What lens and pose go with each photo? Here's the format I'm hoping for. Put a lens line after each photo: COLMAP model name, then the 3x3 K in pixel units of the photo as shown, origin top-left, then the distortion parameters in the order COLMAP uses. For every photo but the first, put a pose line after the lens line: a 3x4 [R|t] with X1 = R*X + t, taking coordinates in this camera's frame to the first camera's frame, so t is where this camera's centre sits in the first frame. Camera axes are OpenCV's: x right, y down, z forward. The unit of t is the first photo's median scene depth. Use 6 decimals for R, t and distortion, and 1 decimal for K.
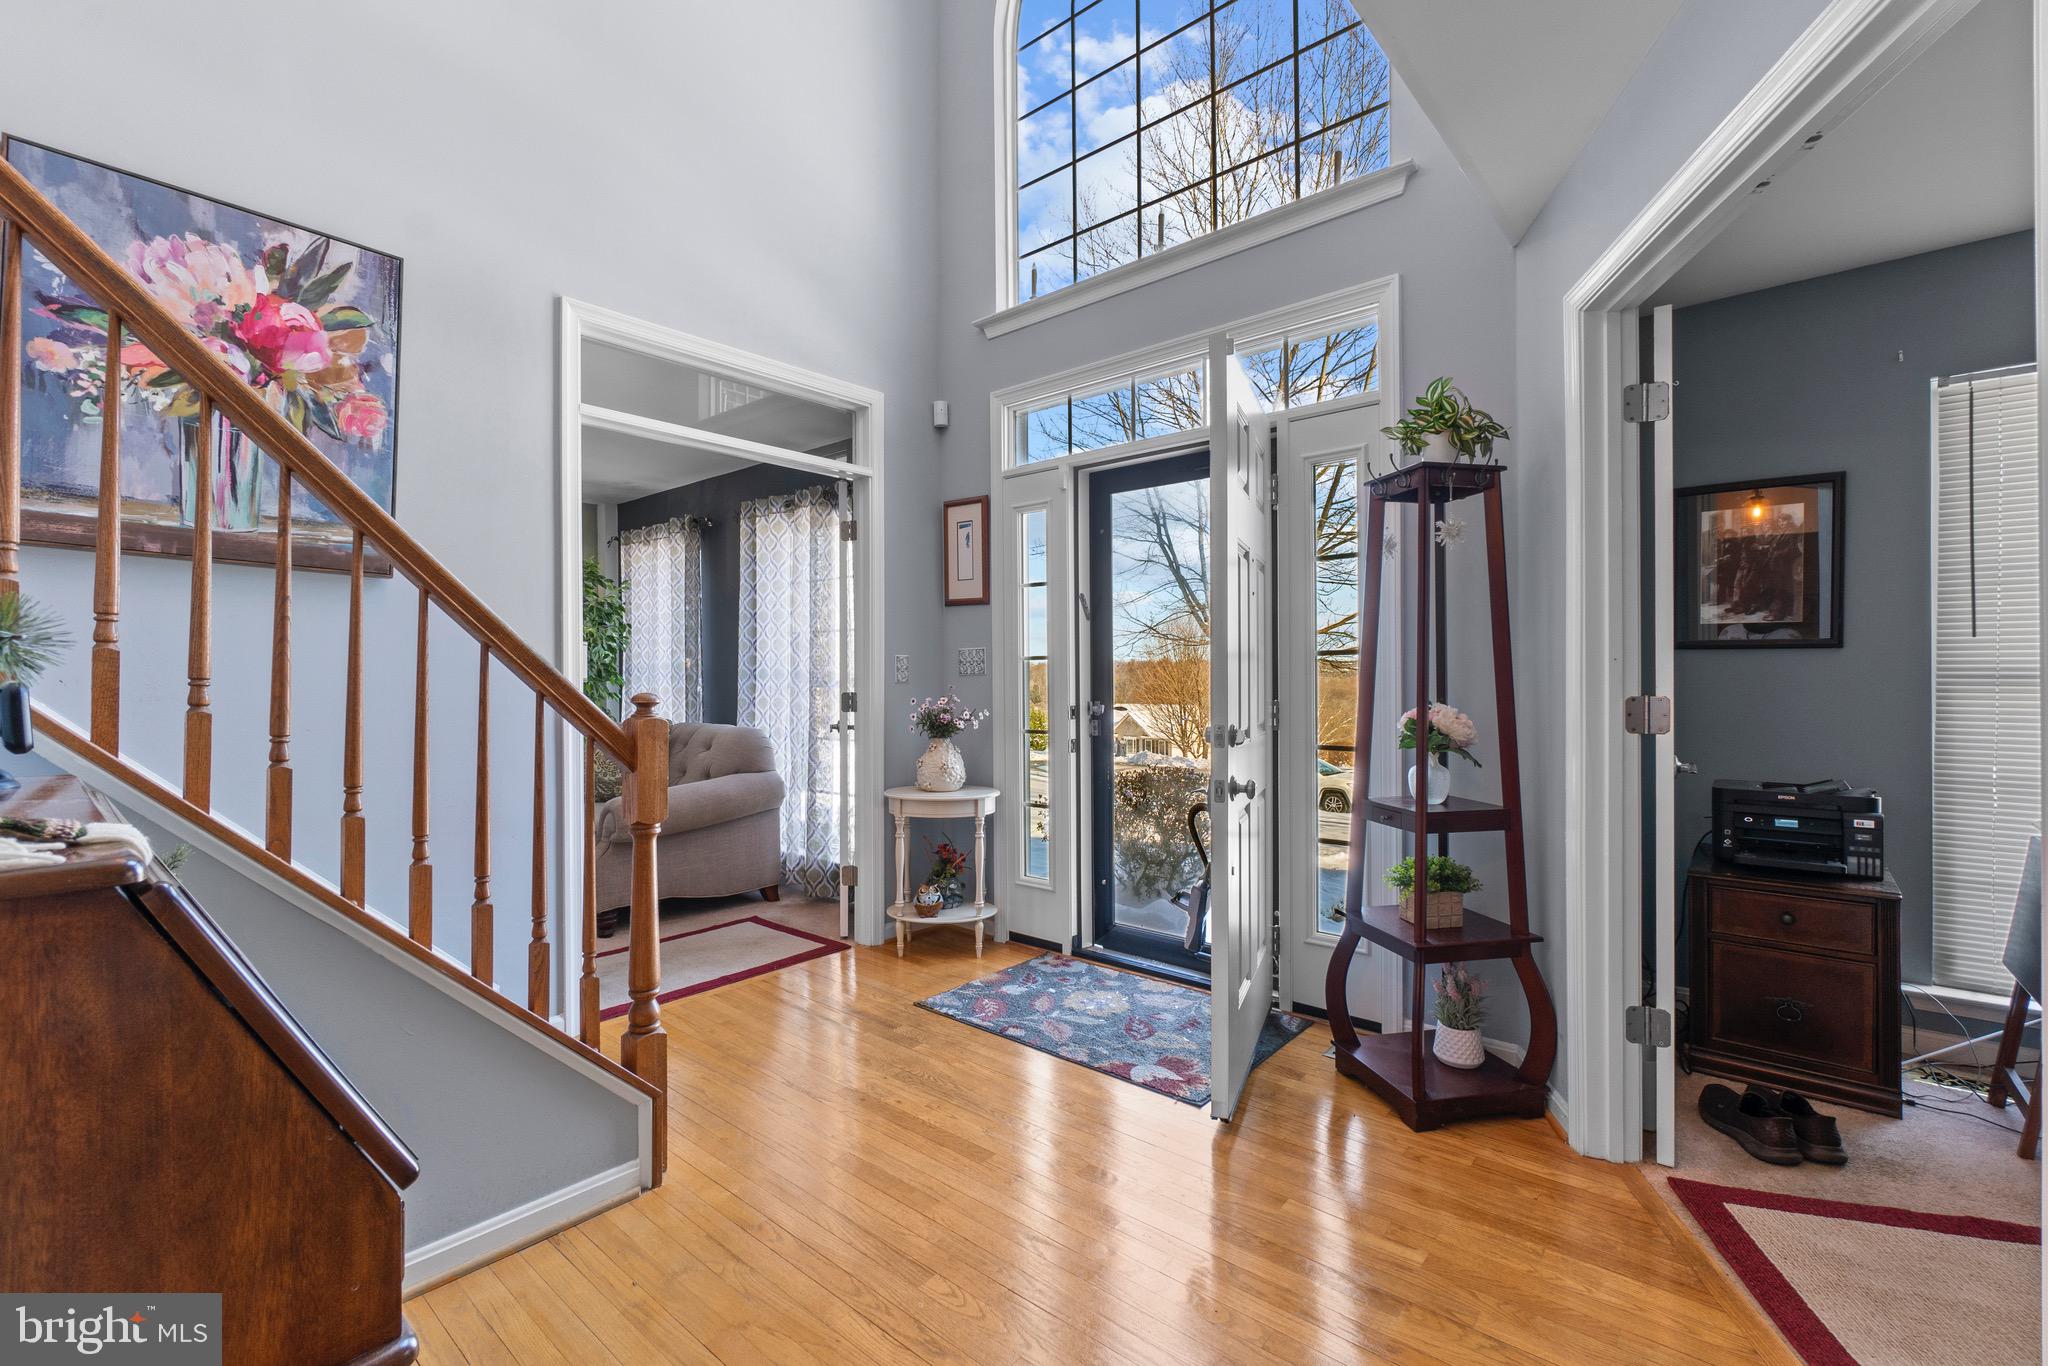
lens RADIAL K [[899.0, 0, 1006.4], [0, 899.0, 673.1], [0, 0, 1]] dist [-0.003465, -0.000324]
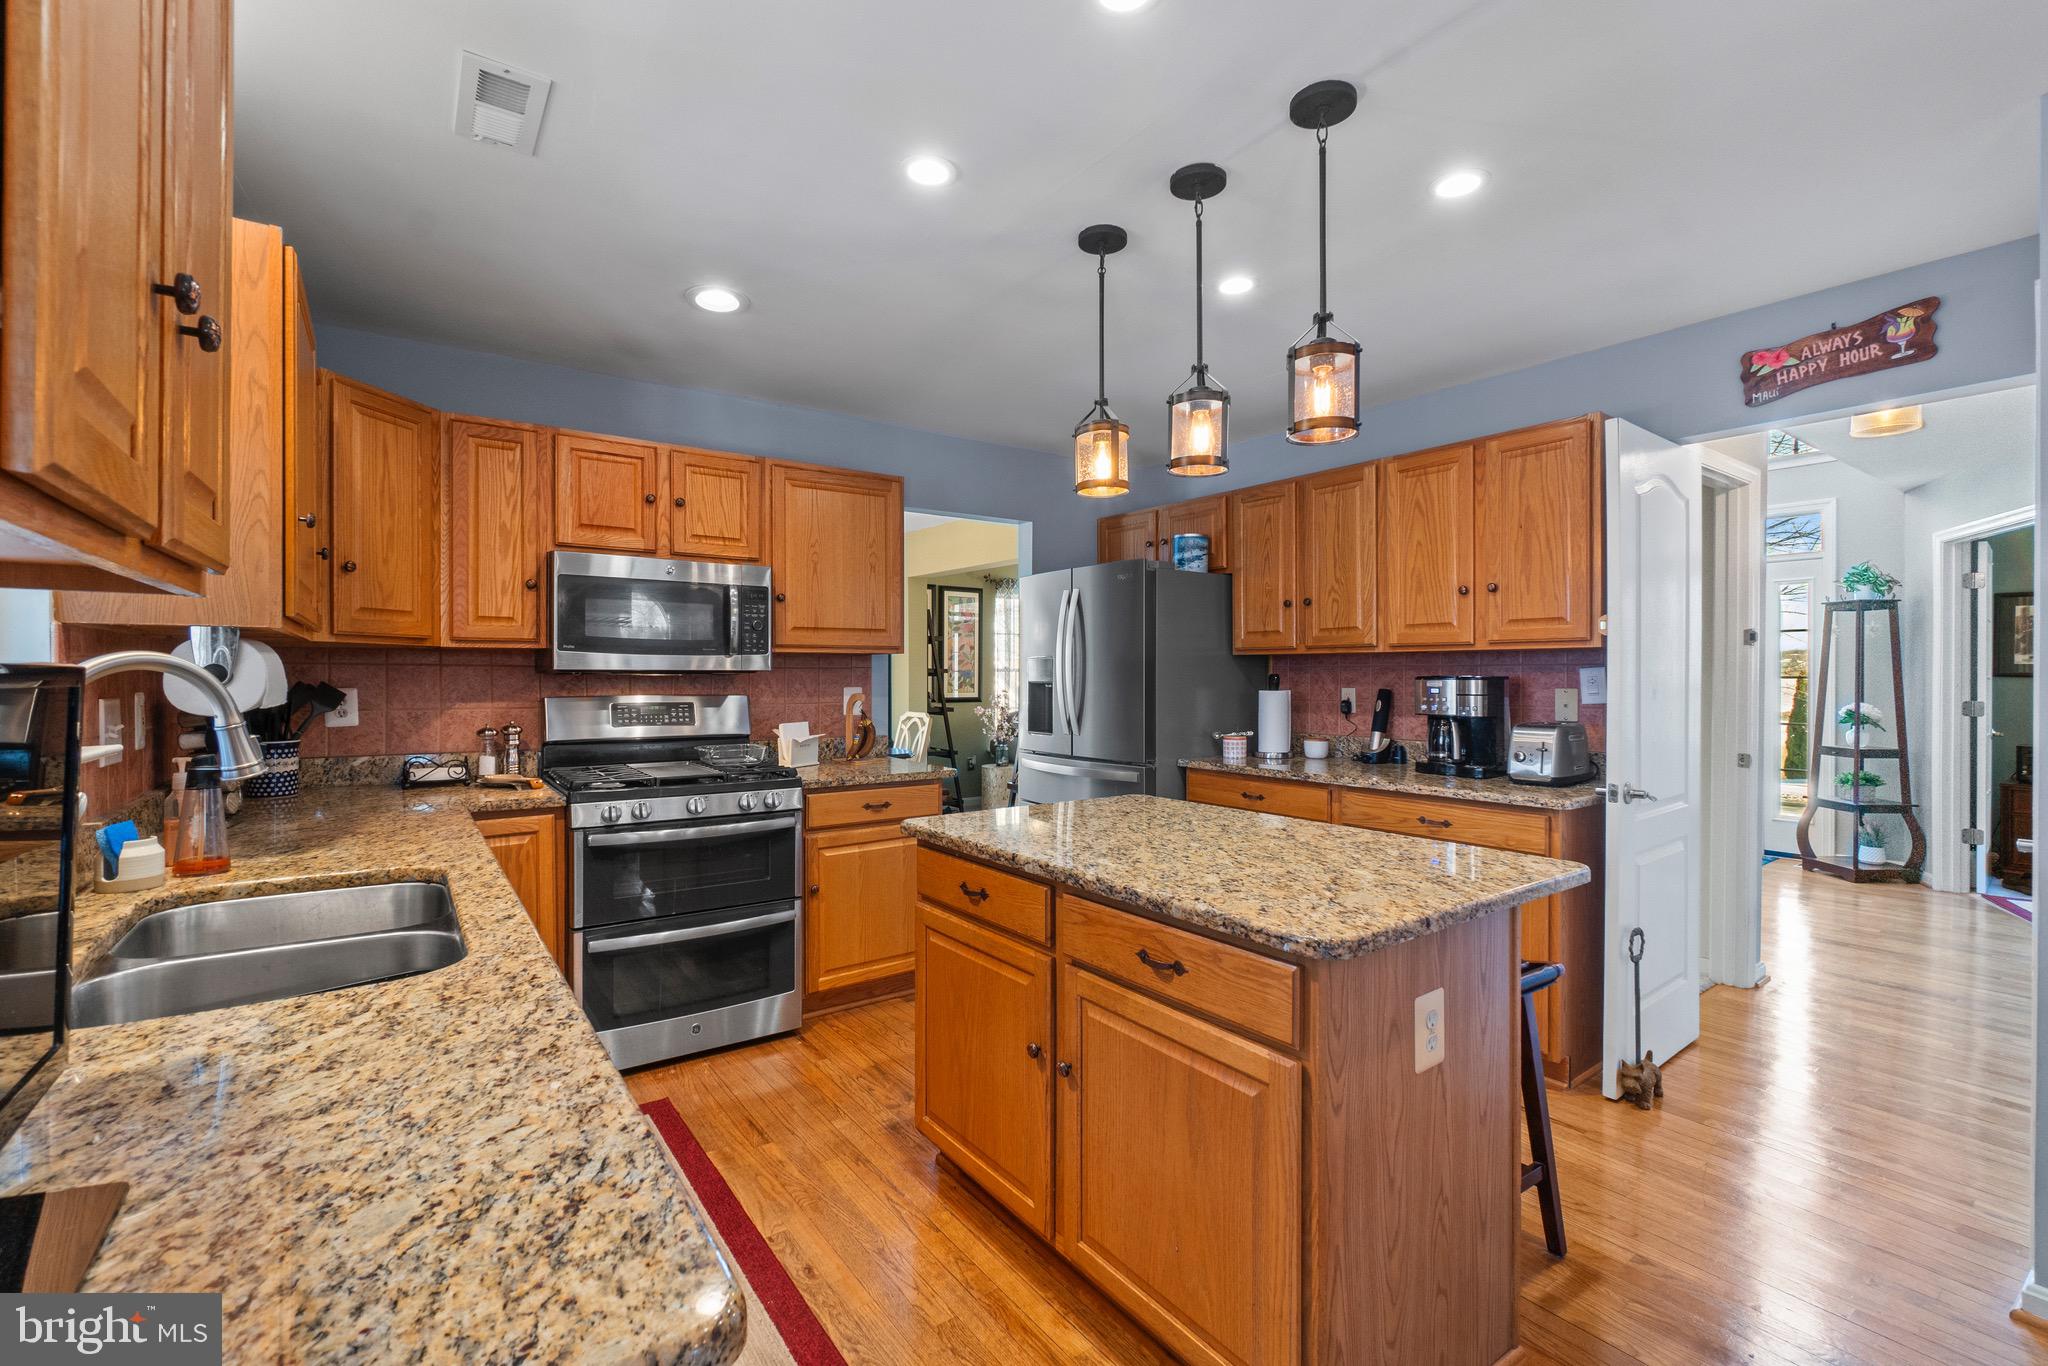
lens RADIAL K [[899.0, 0, 988.9], [0, 899.0, 679.6], [0, 0, 1]] dist [-0.003465, -0.000324]
pose [[0.974152, 0.004230, -0.225854, -1.175964], [-0.003375, 0.999986, 0.004170, -0.027497], [0.225868, -0.003300, 0.974152, -1.726948]]
